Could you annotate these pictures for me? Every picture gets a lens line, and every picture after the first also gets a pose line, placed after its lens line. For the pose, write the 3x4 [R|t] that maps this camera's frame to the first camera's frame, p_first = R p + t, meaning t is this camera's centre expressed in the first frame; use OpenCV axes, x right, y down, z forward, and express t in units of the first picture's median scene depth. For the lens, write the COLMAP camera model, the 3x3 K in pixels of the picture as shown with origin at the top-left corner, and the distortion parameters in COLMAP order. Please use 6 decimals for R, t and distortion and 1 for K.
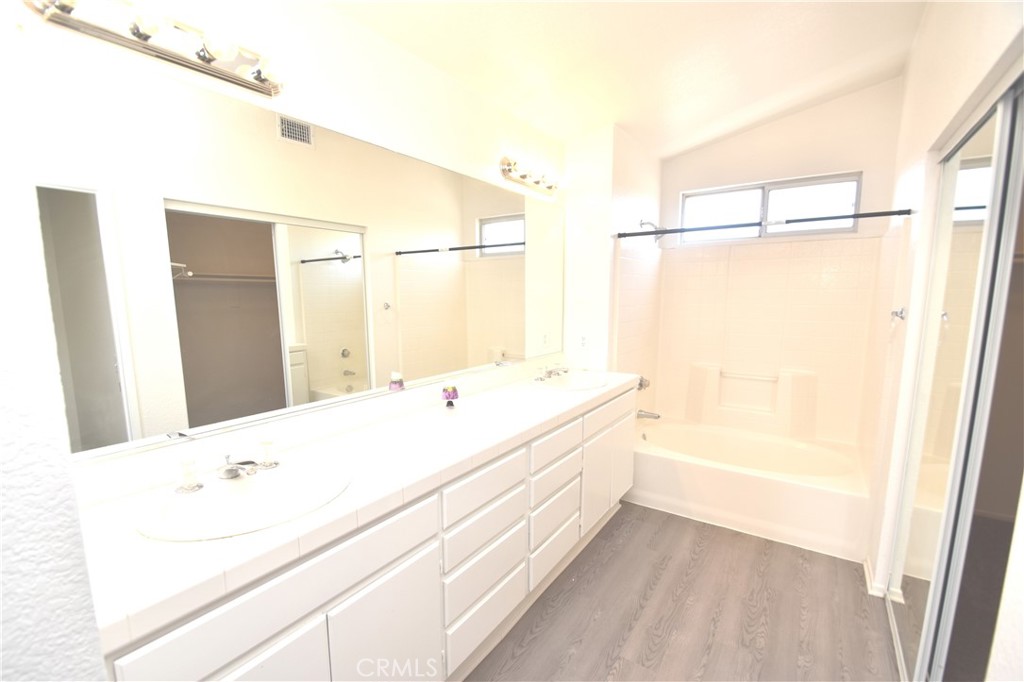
lens RADIAL K [[454.1, 0, 512.2], [0, 454.1, 344.5], [0, 0, 1]] dist [0.002395, -0.003271]
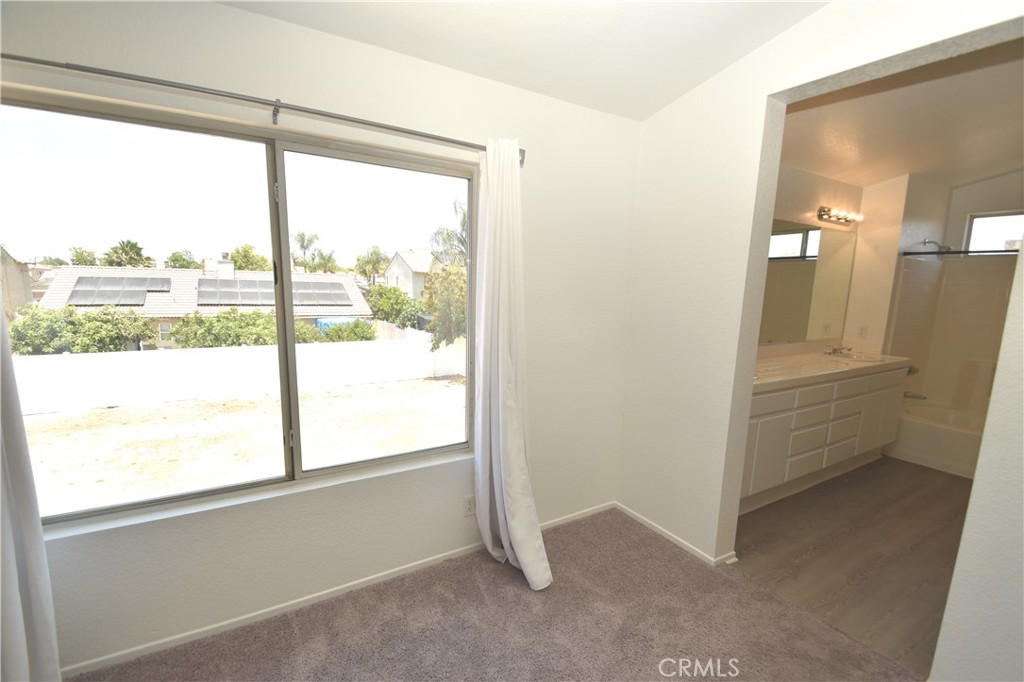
lens RADIAL K [[454.1, 0, 509.1], [0, 454.1, 339.4], [0, 0, 1]] dist [0.002395, -0.003271]
pose [[0.908952, 0.108333, -0.402579, -0.245589], [-0.100286, 0.994110, 0.041084, 0.061316], [0.404659, 0.003030, 0.914463, -0.655602]]
